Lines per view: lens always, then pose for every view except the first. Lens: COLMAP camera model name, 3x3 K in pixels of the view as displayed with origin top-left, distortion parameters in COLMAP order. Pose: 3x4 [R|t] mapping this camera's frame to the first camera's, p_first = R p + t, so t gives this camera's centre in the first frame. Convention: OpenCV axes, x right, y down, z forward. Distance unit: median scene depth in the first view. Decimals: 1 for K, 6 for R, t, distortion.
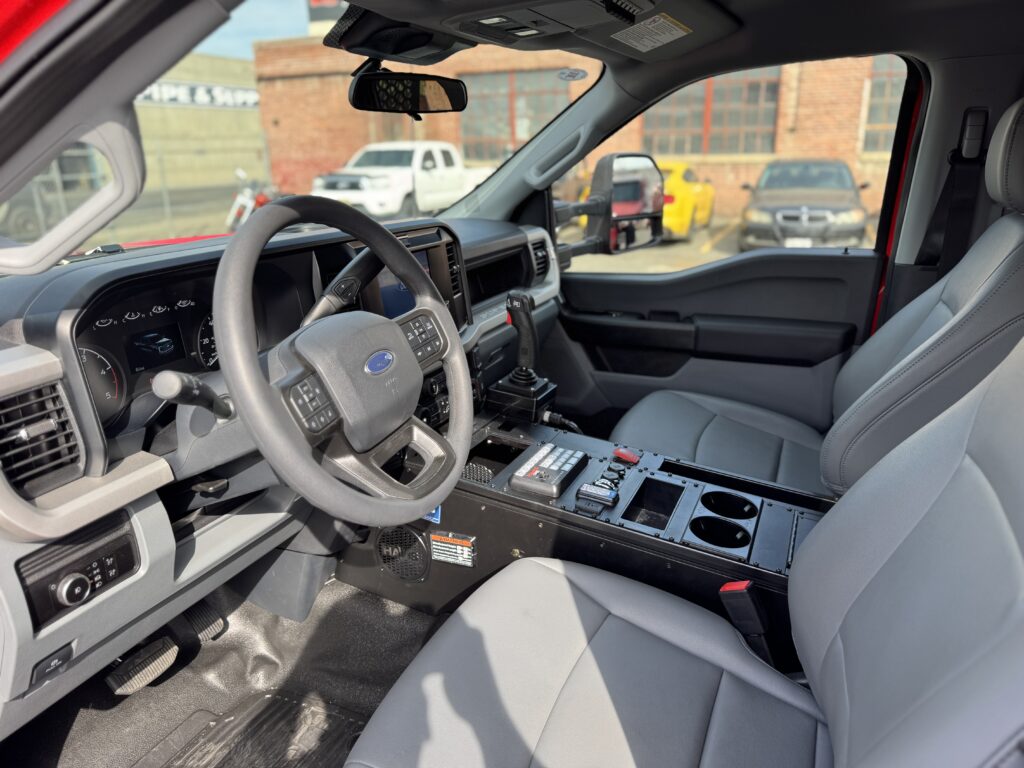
lens RADIAL K [[716.8, 0, 514.1], [0, 716.8, 398.3], [0, 0, 1]] dist [0.061181, -0.082951]
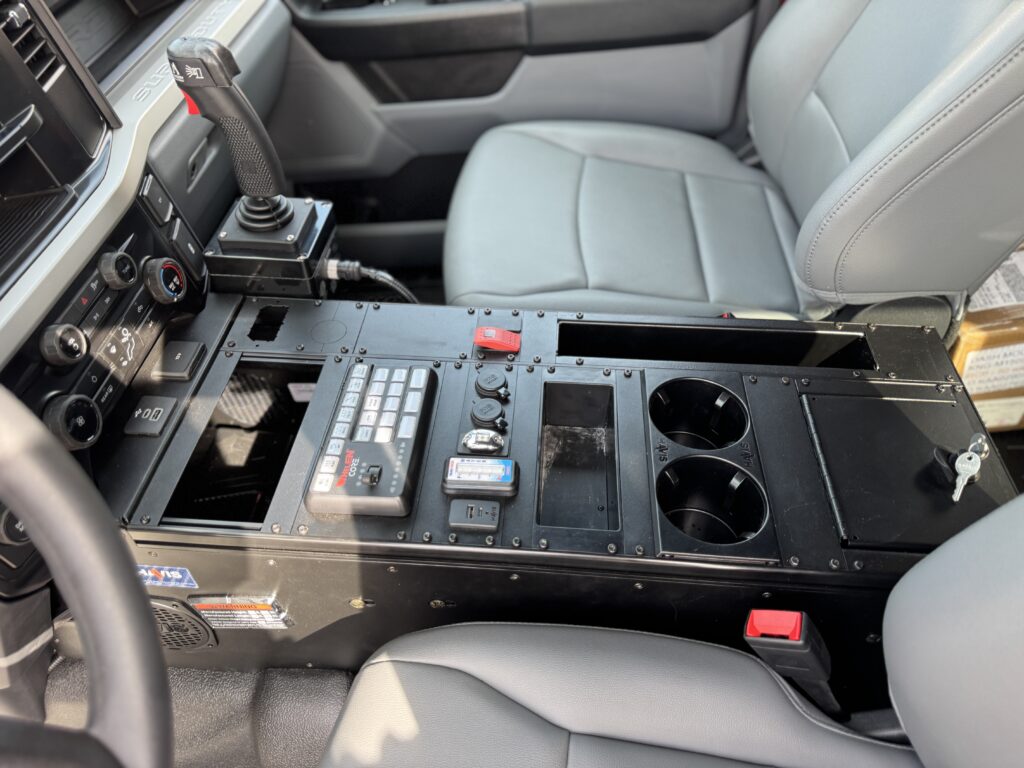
lens RADIAL K [[716.8, 0, 514.1], [0, 716.8, 398.3], [0, 0, 1]] dist [0.061181, -0.082951]
pose [[0.939137, -0.295093, 0.175903, 0.051136], [0.184926, 0.865750, 0.465059, -0.125628], [-0.289523, -0.404225, 0.867628, 0.446434]]
